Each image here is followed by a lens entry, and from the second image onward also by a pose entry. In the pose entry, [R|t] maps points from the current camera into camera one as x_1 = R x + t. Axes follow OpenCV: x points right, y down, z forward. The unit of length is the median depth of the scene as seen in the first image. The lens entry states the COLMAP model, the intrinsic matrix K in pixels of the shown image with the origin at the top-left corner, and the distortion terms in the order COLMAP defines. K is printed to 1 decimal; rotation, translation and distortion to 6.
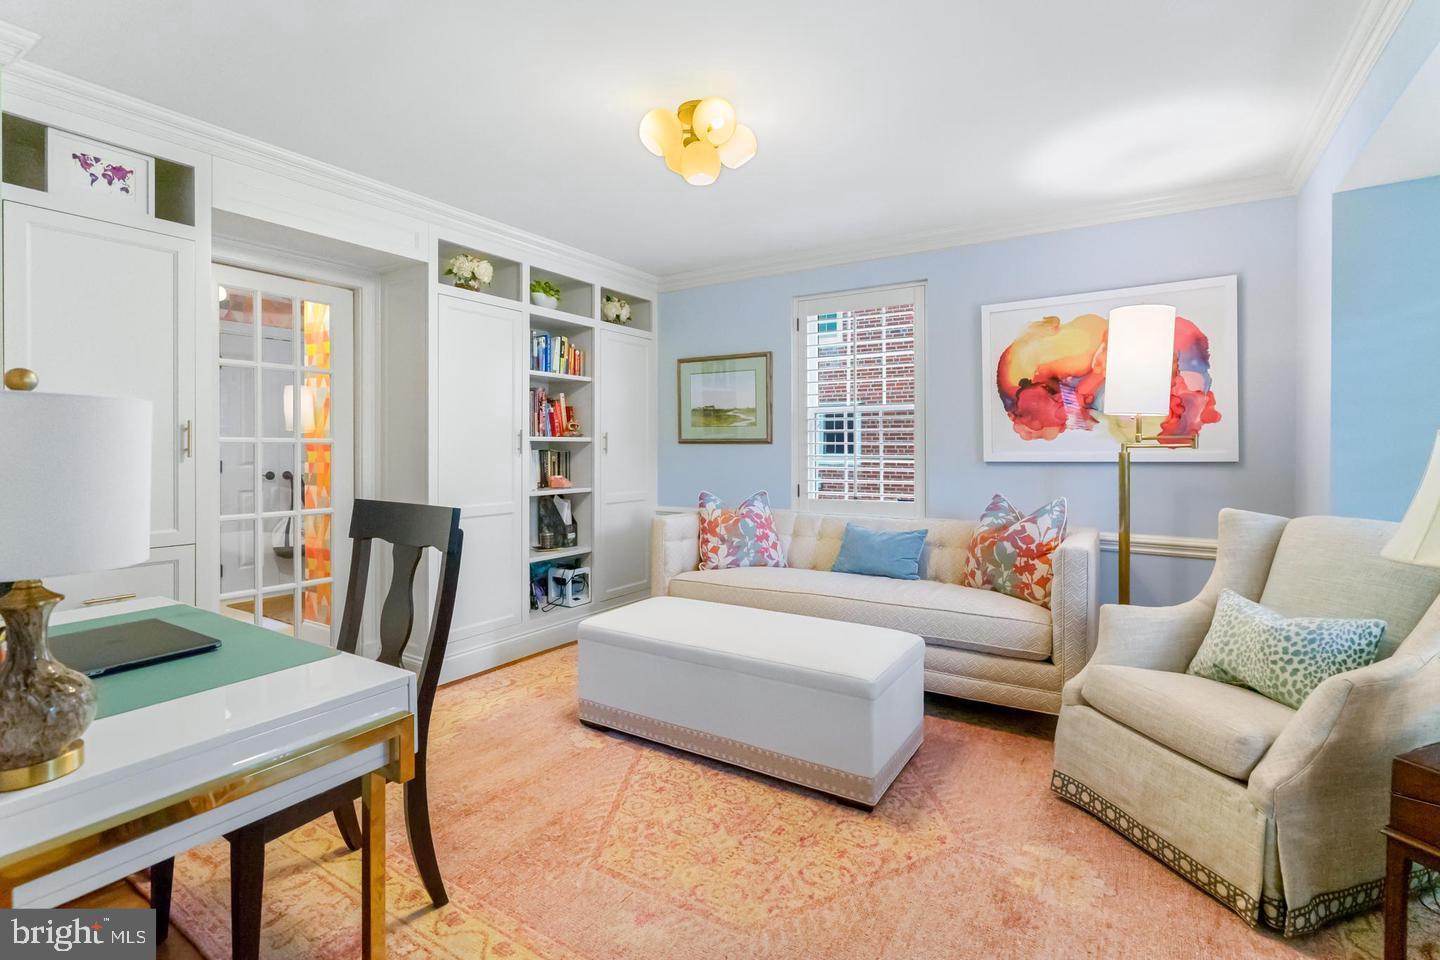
lens RADIAL K [[662.0, 0, 717.1], [0, 662.0, 466.2], [0, 0, 1]] dist [-0.005552, 0.000788]
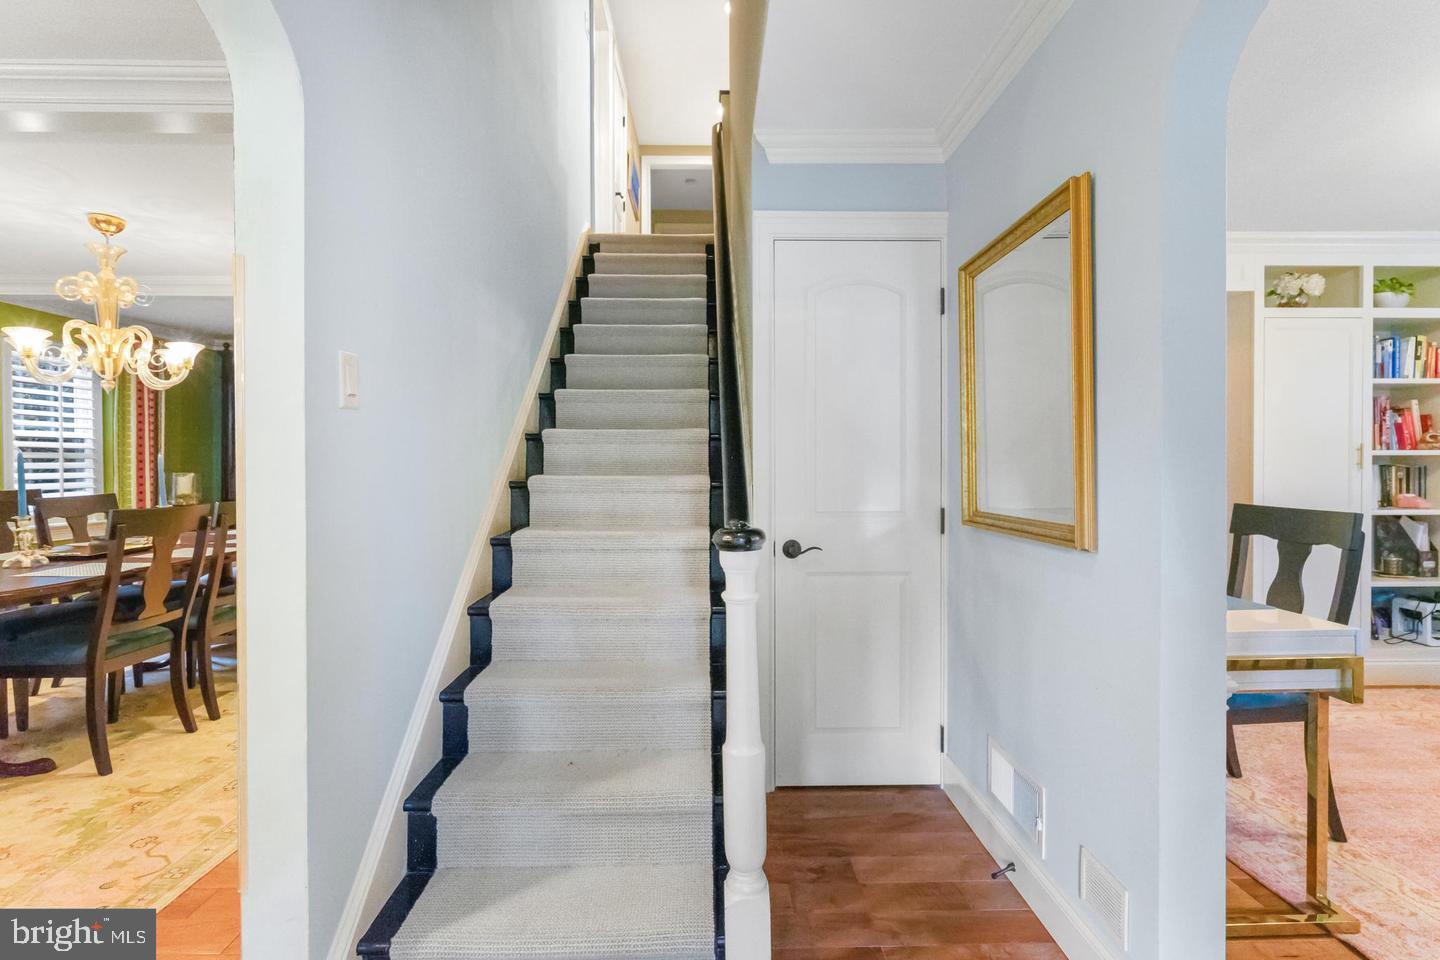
lens RADIAL K [[662.0, 0, 720.9], [0, 662.0, 471.6], [0, 0, 1]] dist [-0.005552, 0.000788]
pose [[0.554872, 0.004830, -0.831922, -0.019852], [-0.019349, 0.999788, -0.007101, 0.008493], [0.831711, 0.020037, 0.554847, -0.254768]]
